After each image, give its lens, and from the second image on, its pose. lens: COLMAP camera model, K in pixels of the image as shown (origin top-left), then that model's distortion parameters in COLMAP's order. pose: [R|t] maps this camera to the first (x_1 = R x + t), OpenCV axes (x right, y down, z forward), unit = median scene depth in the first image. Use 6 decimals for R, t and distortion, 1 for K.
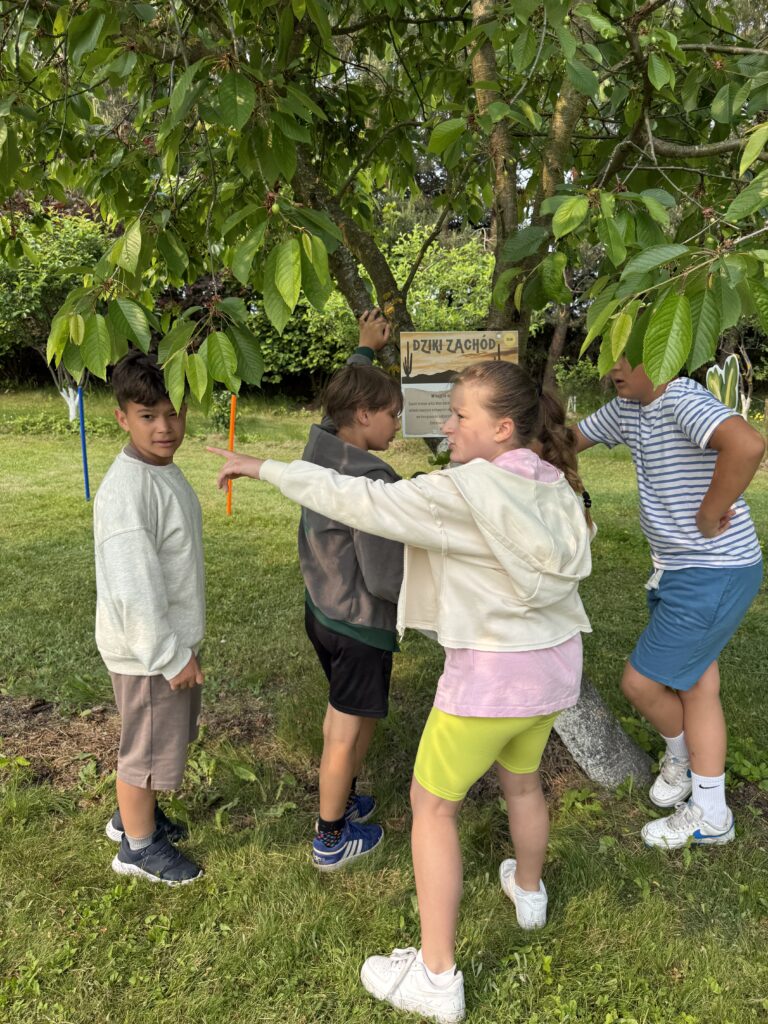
lens RADIAL K [[721.9, 0, 384.0], [0, 721.9, 512.0], [0, 0, 1]] dist [0.026740, -0.035137]
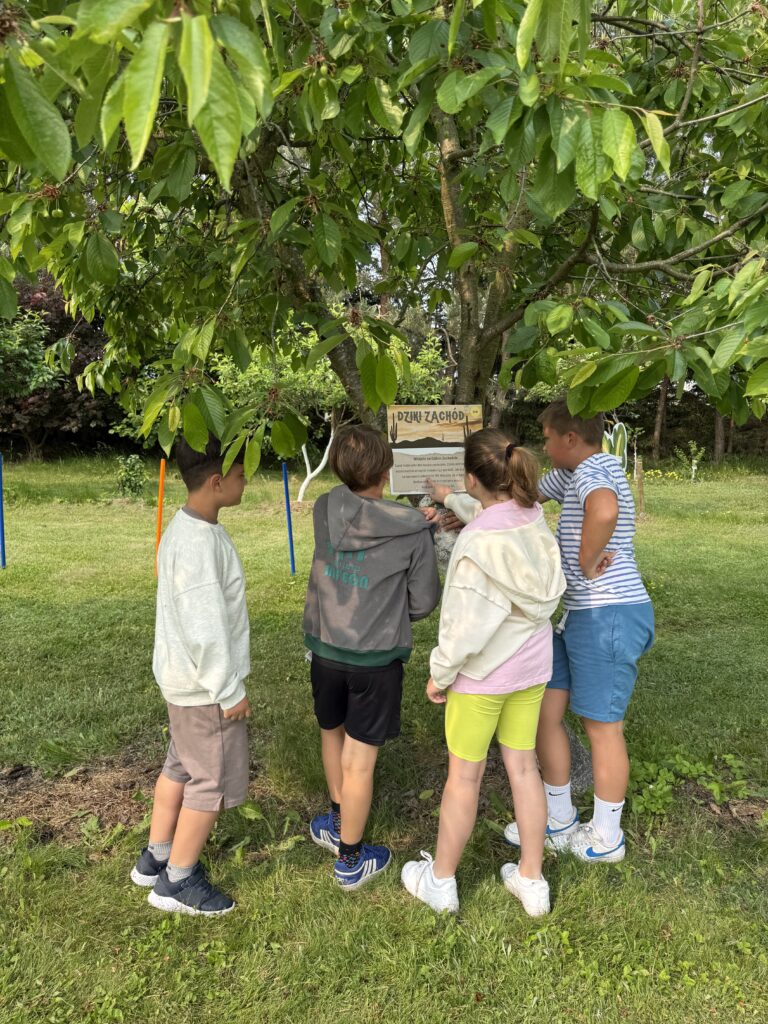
lens RADIAL K [[727.8, 0, 382.3], [0, 727.8, 509.2], [0, 0, 1]] dist [0.056949, -0.070368]
pose [[0.983948, -0.018137, 0.177531, -0.195437], [0.034028, 0.995637, -0.086880, 0.019538], [-0.175181, 0.091526, 0.980273, -0.131843]]
